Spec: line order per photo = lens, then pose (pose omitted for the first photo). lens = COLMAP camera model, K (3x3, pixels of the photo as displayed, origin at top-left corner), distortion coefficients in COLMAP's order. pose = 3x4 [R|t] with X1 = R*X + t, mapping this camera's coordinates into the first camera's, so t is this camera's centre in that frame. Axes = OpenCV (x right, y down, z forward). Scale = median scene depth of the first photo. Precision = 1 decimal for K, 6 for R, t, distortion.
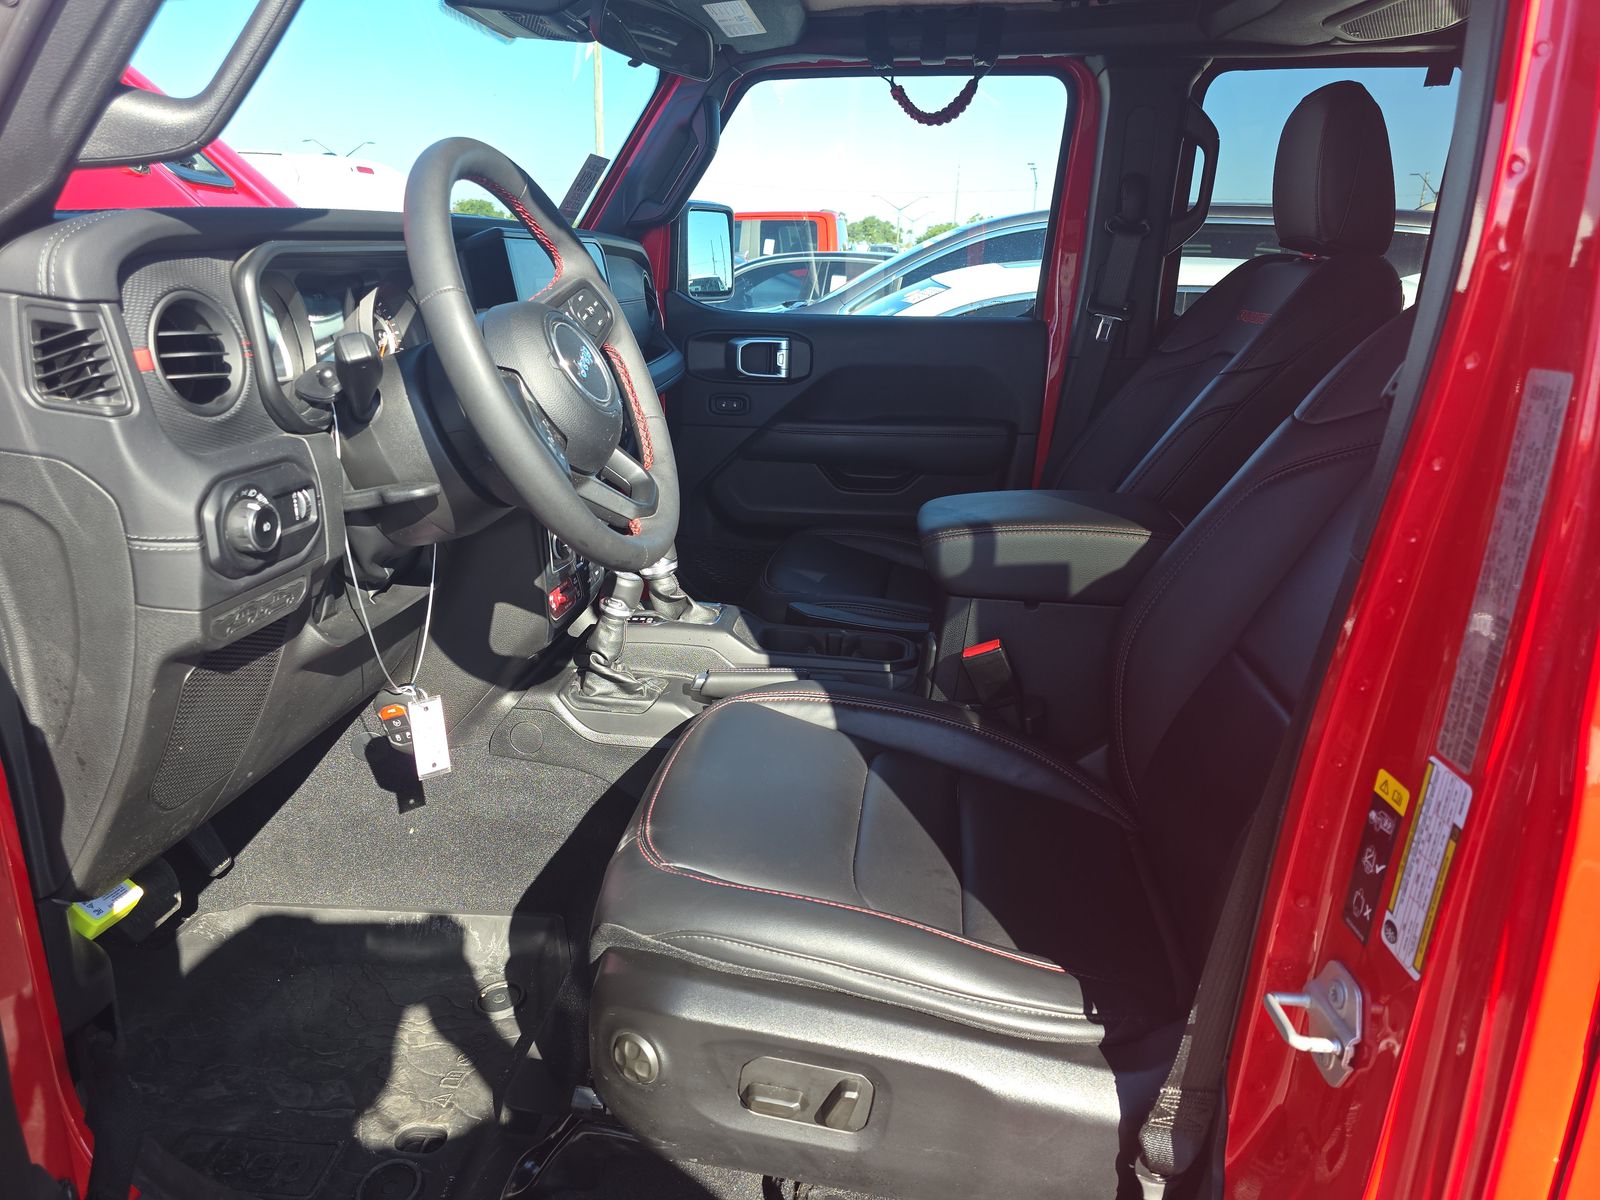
lens RADIAL K [[1072.5, 0, 800.0], [0, 1072.5, 600.0], [0, 0, 1]] dist [0.008620, -0.019658]
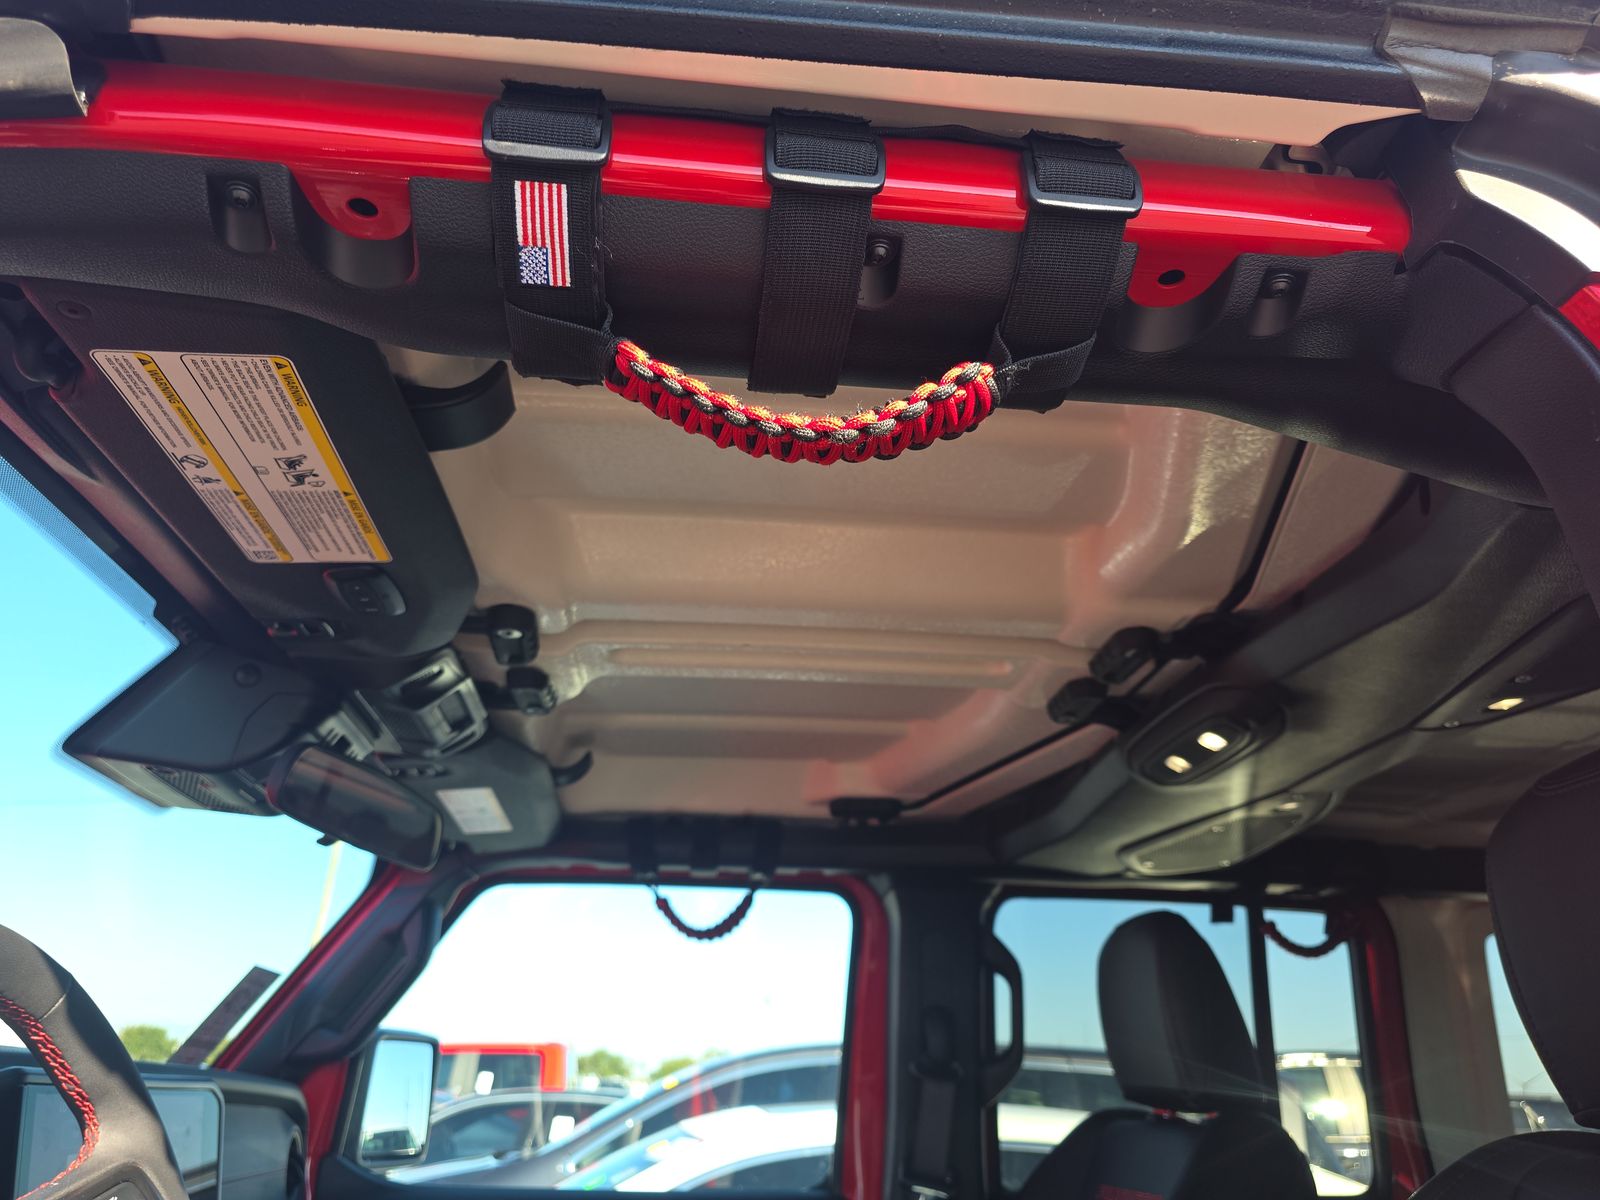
lens RADIAL K [[1092.6, 0, 794.5], [0, 1092.6, 605.7], [0, 0, 1]] dist [0.030556, -0.005003]
pose [[0.974949, 0.098233, 0.199562, -0.002981], [0.059341, 0.749805, -0.658992, -0.067821], [-0.214367, 0.654326, 0.725192, 0.184525]]
